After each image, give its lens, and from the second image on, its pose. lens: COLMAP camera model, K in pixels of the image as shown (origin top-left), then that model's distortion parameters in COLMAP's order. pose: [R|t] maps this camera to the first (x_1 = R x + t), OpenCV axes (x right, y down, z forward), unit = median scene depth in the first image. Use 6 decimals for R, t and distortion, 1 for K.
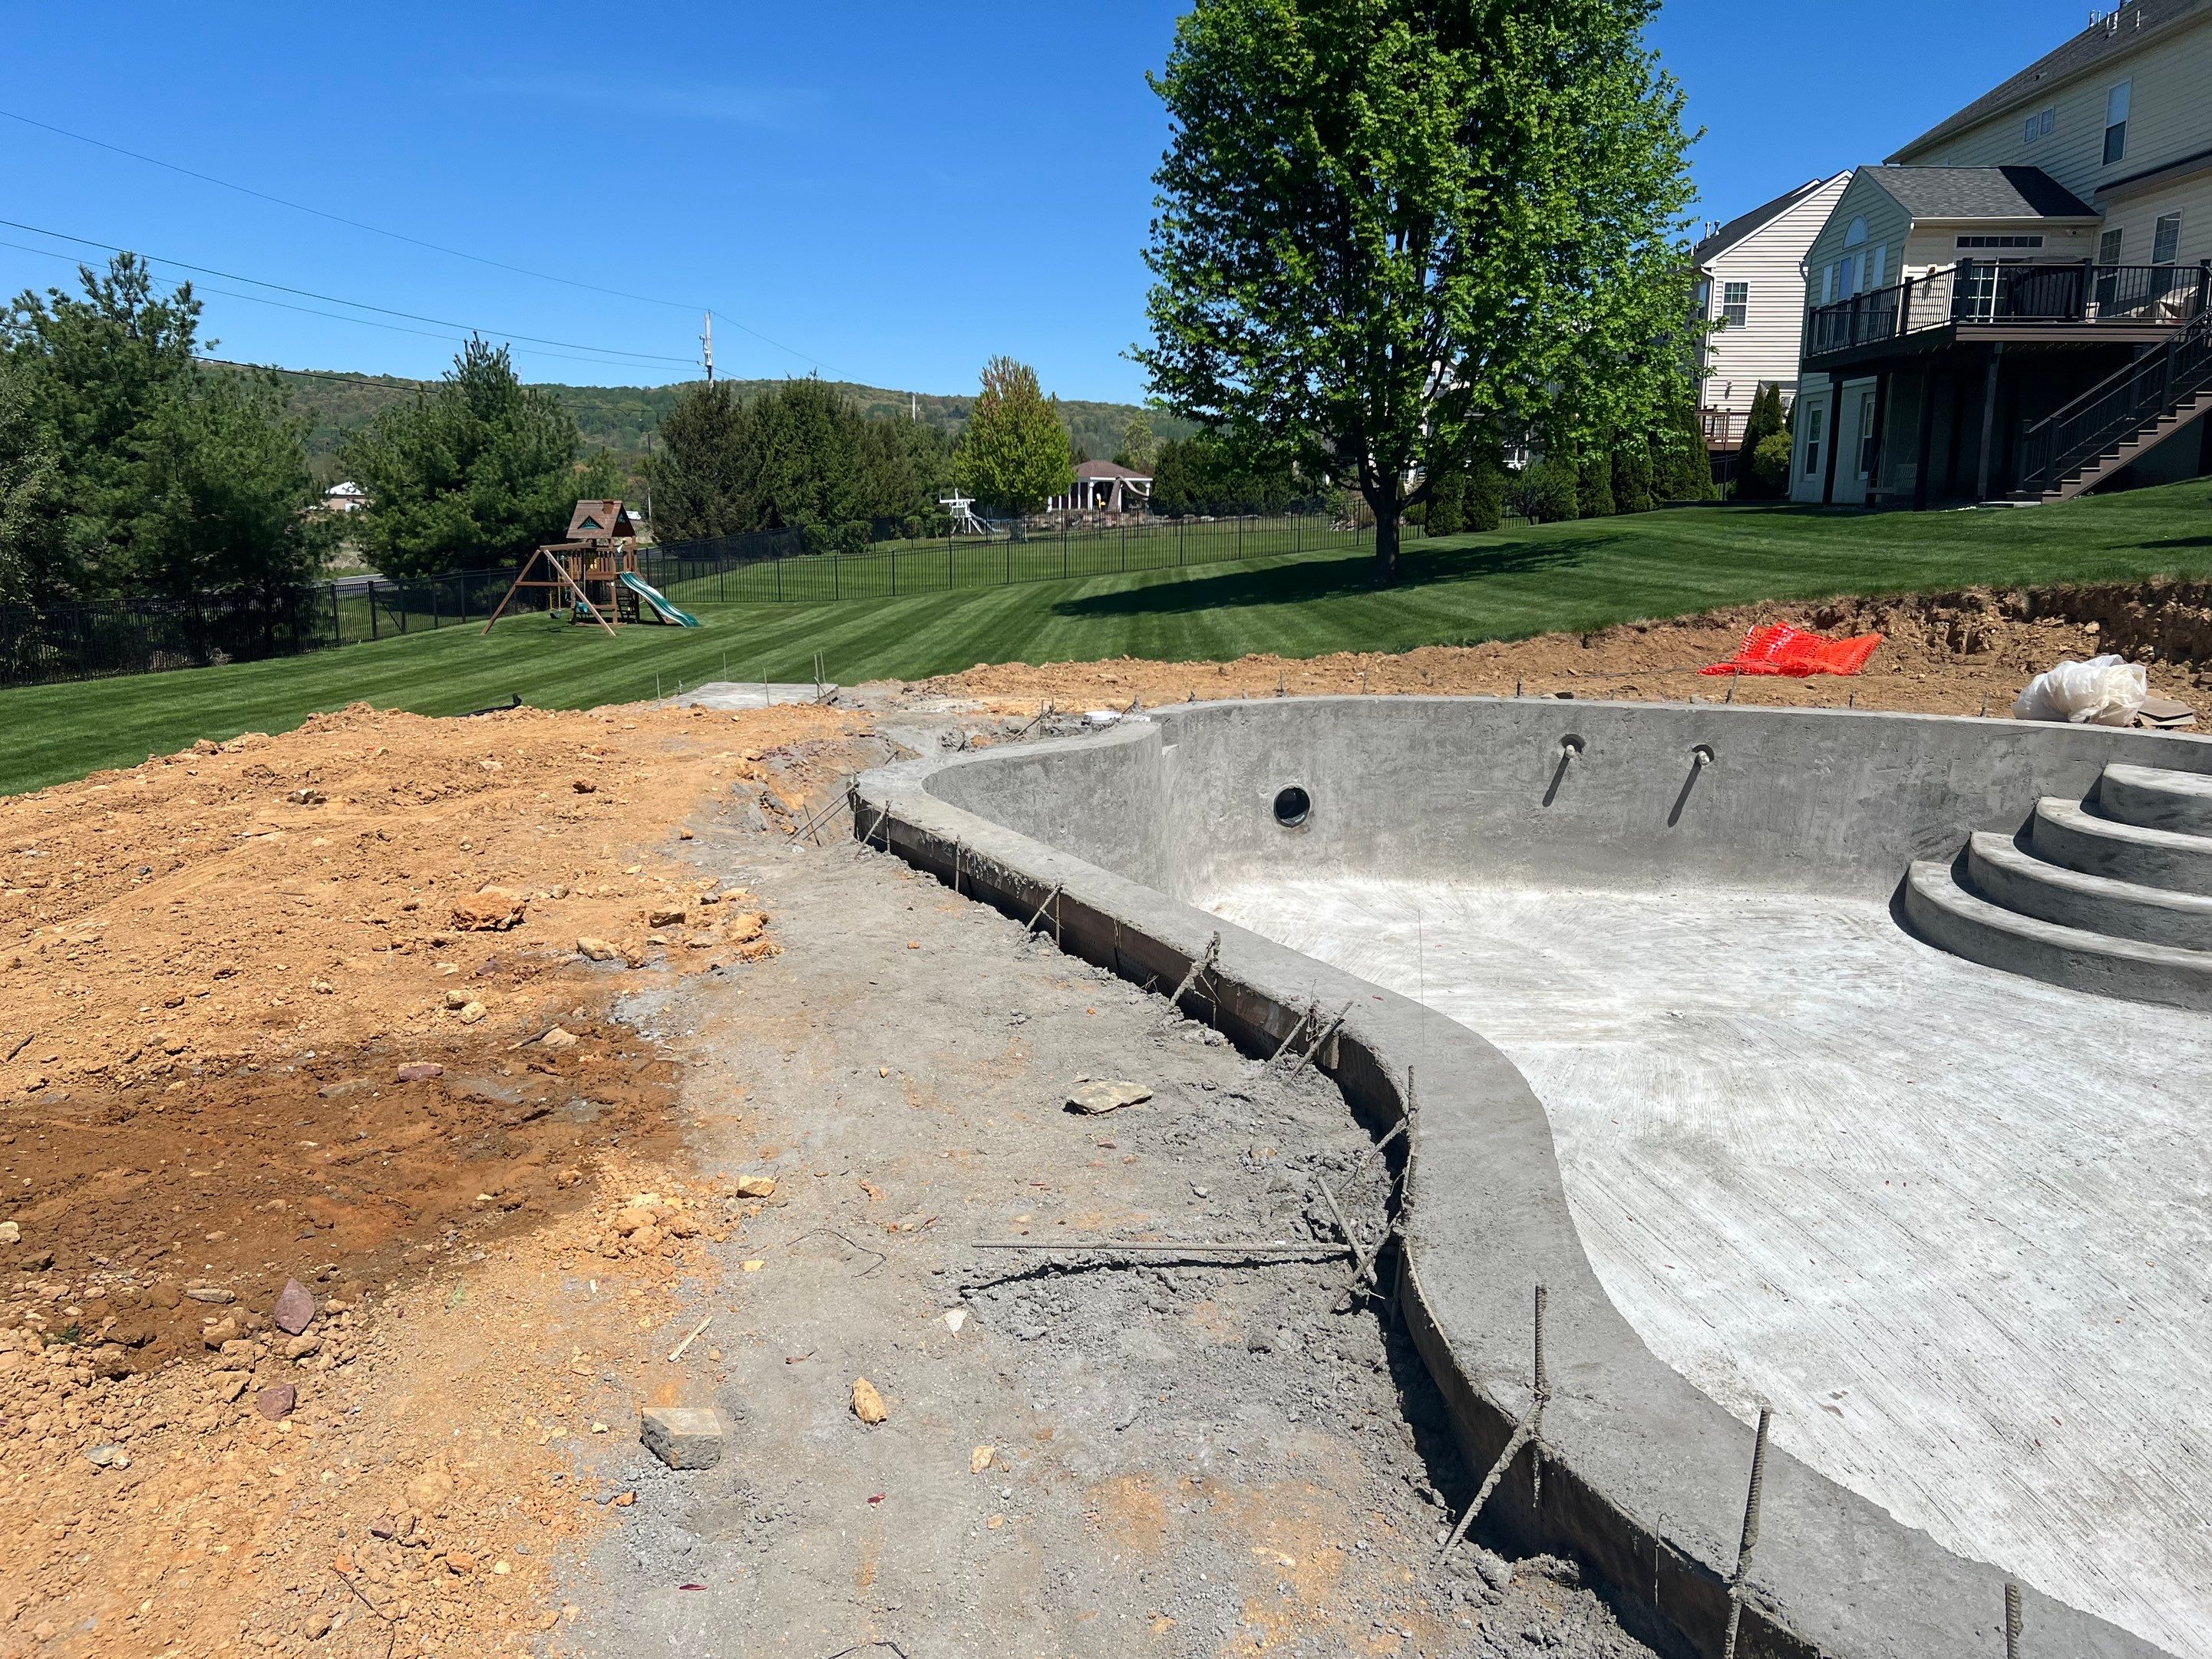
lens RADIAL K [[1562.7, 0, 1109.2], [0, 1562.7, 934.8], [0, 0, 1]] dist [0.044702, -0.067753]
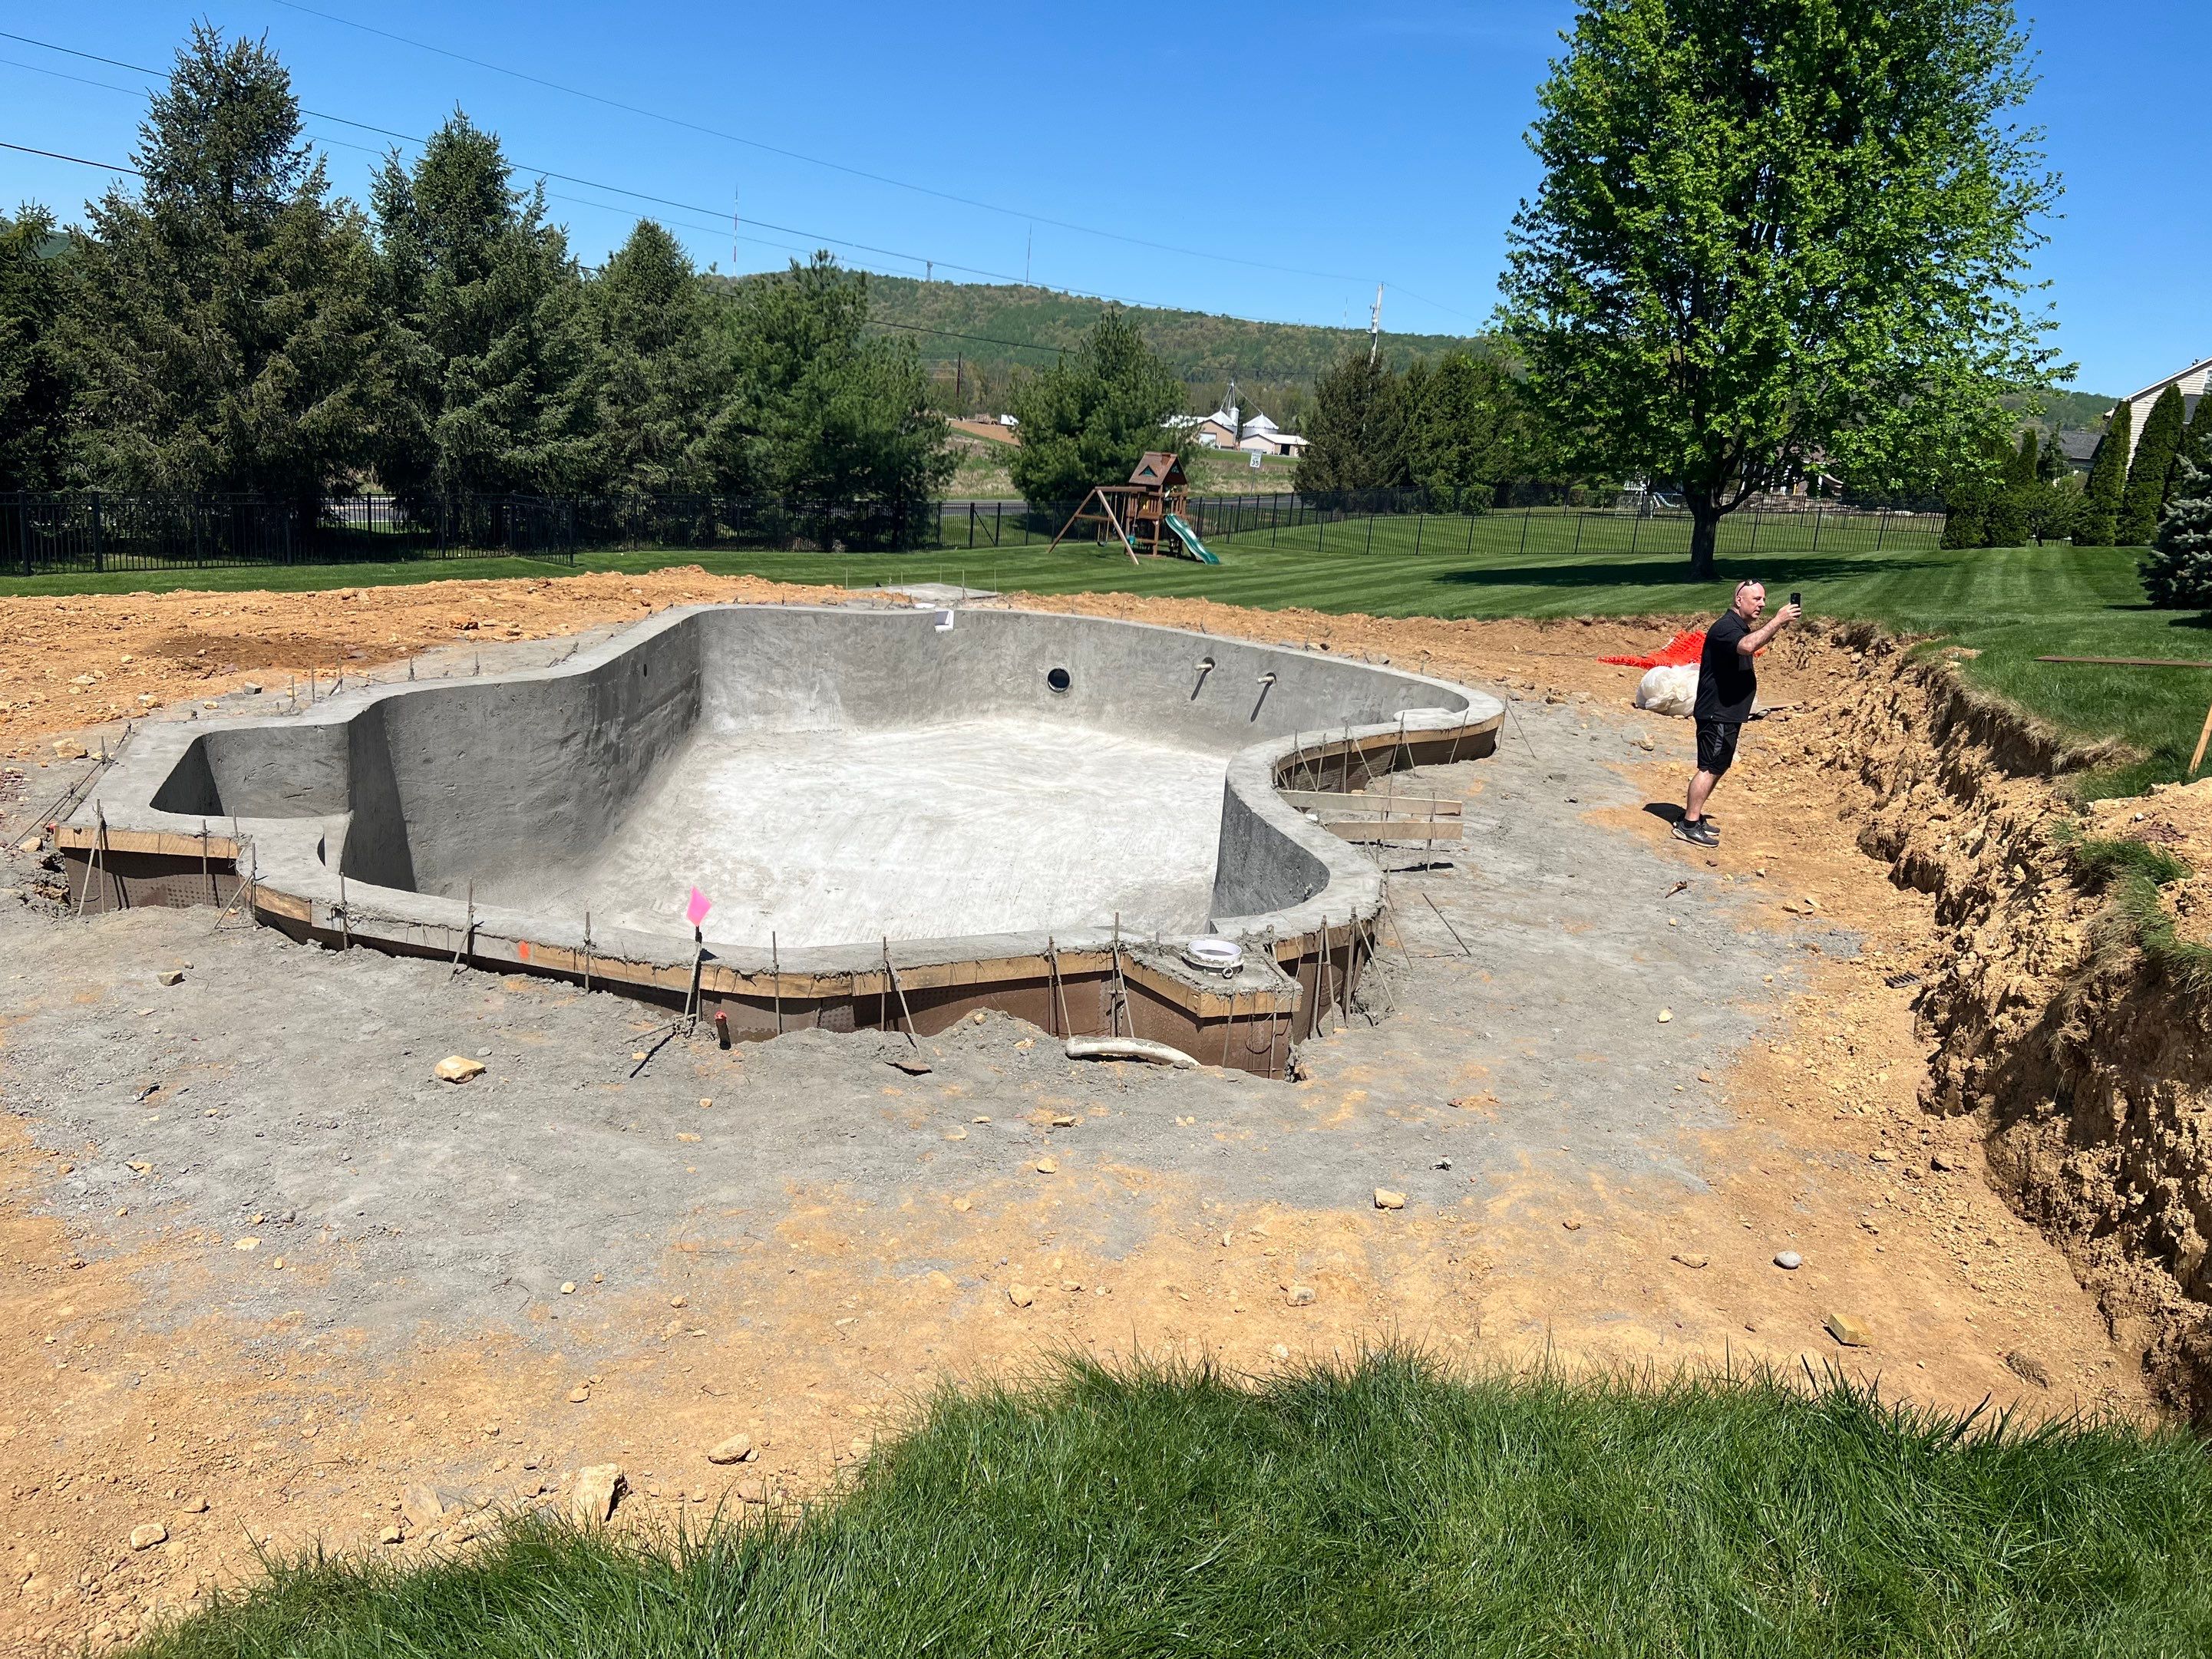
lens RADIAL K [[1562.7, 0, 1109.2], [0, 1562.7, 934.8], [0, 0, 1]] dist [0.044702, -0.067753]
pose [[0.889972, 0.200246, -0.409697, 0.278206], [-0.189209, 0.979595, 0.067781, 0.018562], [0.414910, 0.017195, 0.909700, -0.148353]]
